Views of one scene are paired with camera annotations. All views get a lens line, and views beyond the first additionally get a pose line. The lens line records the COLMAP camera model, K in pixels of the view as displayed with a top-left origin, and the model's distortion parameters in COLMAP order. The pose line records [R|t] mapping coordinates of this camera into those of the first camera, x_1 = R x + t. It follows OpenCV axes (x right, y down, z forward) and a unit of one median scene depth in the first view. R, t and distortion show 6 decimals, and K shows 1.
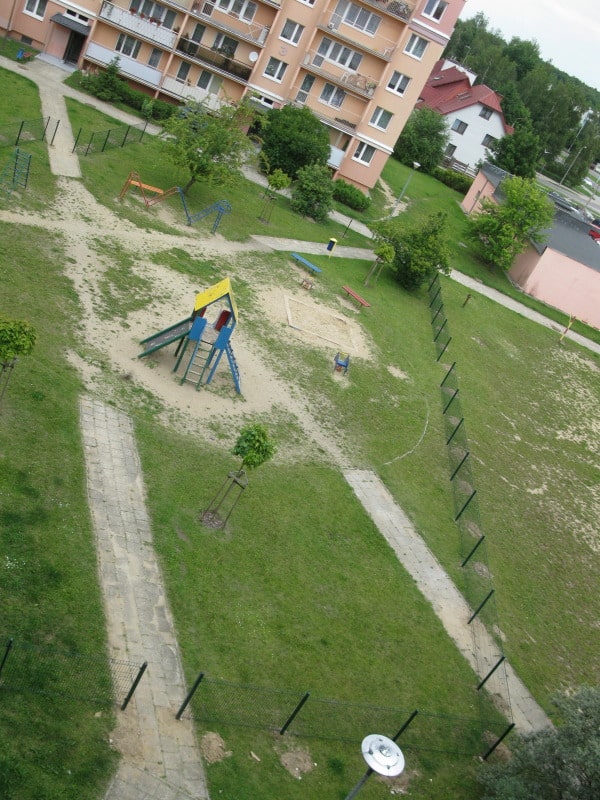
lens RADIAL K [[847.5, 0, 294.2], [0, 847.5, 405.7], [0, 0, 1]] dist [-0.129343, 0.000000]
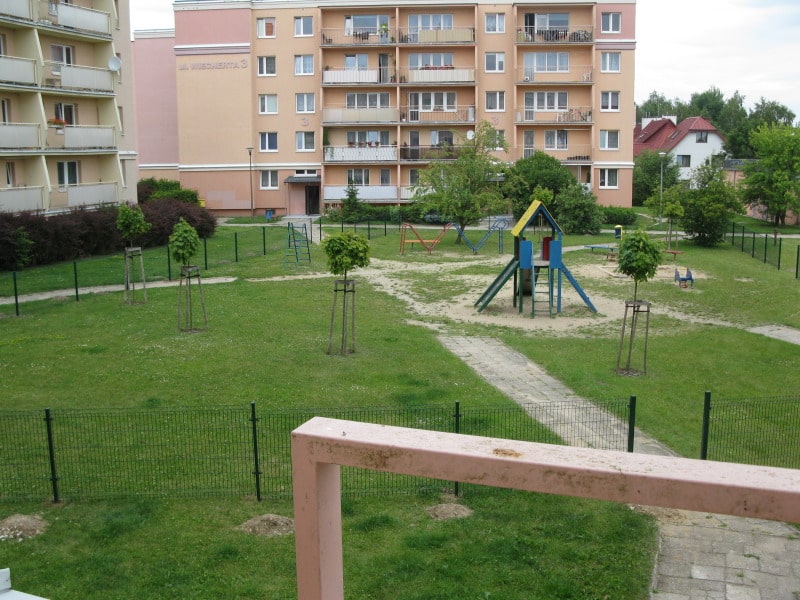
lens RADIAL K [[847.5, 0, 409.1], [0, 847.5, 306.4], [0, 0, 1]] dist [-0.129343, 0.000000]
pose [[0.905077, -0.402910, -0.136010, -0.106247], [0.333612, 0.871083, -0.360441, 0.208935], [0.263701, 0.280853, 0.922813, 0.107331]]
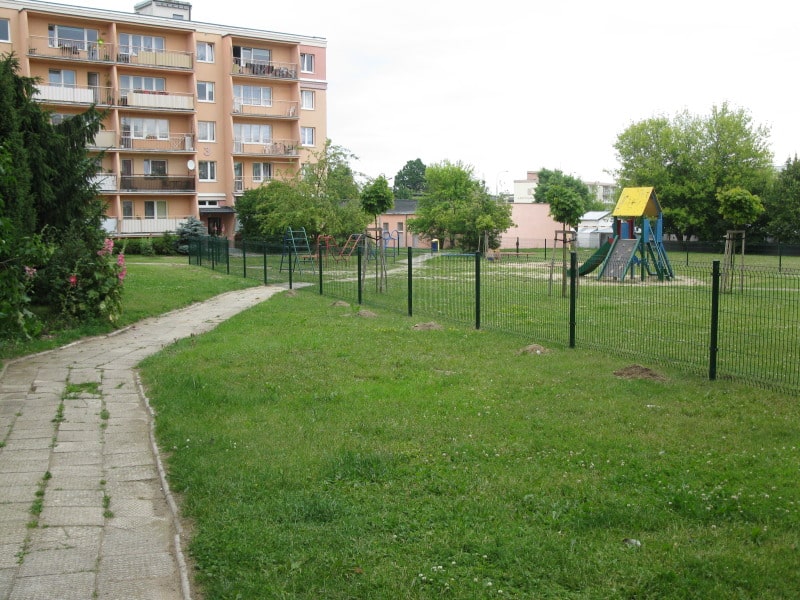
lens RADIAL K [[847.5, 0, 395.5], [0, 847.5, 302.7], [0, 0, 1]] dist [-0.129343, 0.000000]
pose [[0.722441, -0.470691, 0.506487, -0.785245], [0.587324, 0.804300, -0.090290, -0.093334], [-0.364869, 0.362701, 0.857507, 0.188979]]
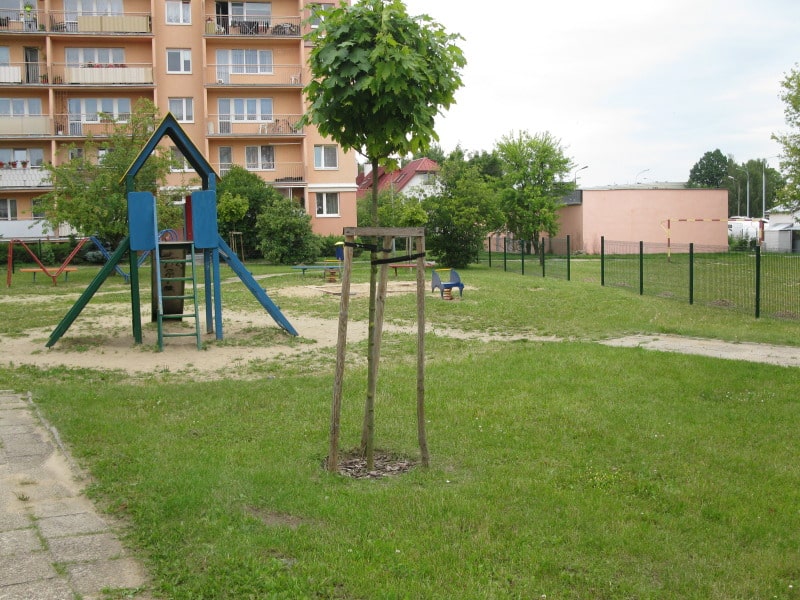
lens RADIAL K [[847.5, 0, 400.7], [0, 847.5, 300.7], [0, 0, 1]] dist [-0.129343, 0.000000]
pose [[0.875065, -0.450006, 0.178201, -0.077590], [0.483994, 0.816018, -0.316013, 0.123725], [-0.003208, 0.362780, 0.931869, 0.507030]]
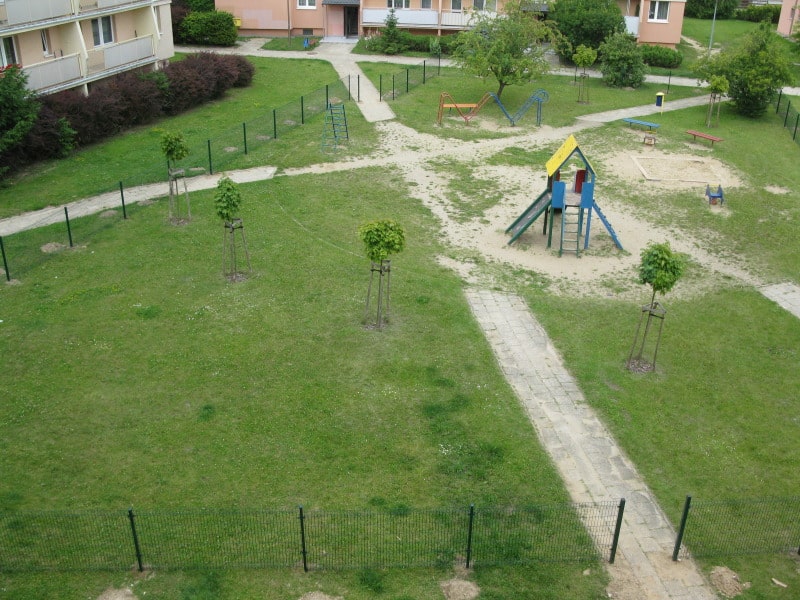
lens RADIAL K [[847.5, 0, 412.8], [0, 847.5, 304.4], [0, 0, 1]] dist [-0.129343, 0.000000]
pose [[0.912107, -0.307361, -0.271273, -0.037112], [0.288655, 0.951390, -0.107405, 0.067928], [0.291099, 0.019661, 0.956491, 0.042583]]
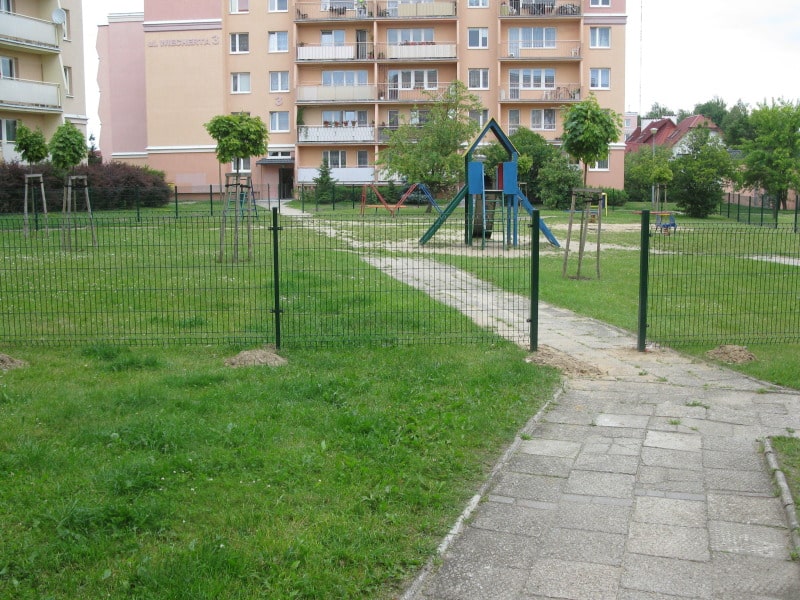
lens RADIAL K [[847.5, 0, 406.5], [0, 847.5, 308.7], [0, 0, 1]] dist [-0.129343, 0.000000]
pose [[0.905155, -0.402843, -0.135688, -0.096249], [0.326190, 0.862923, -0.385960, 0.254372], [0.272569, 0.305094, 0.912482, 0.241641]]
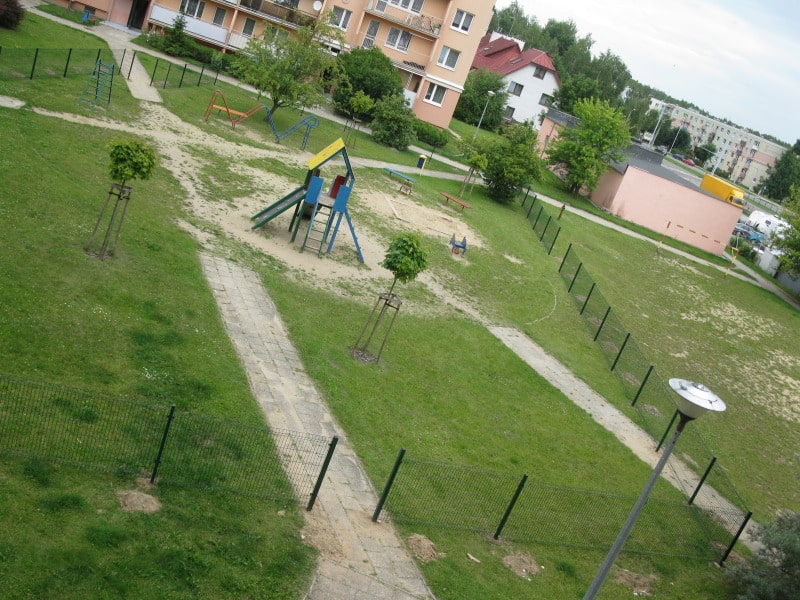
lens RADIAL K [[847.5, 0, 397.9], [0, 847.5, 308.3], [0, 0, 1]] dist [-0.129343, 0.000000]
pose [[0.993596, -0.101119, 0.050414, -0.069294], [0.106876, 0.985874, -0.128954, 0.140432], [-0.036662, 0.133517, 0.990368, 0.075960]]
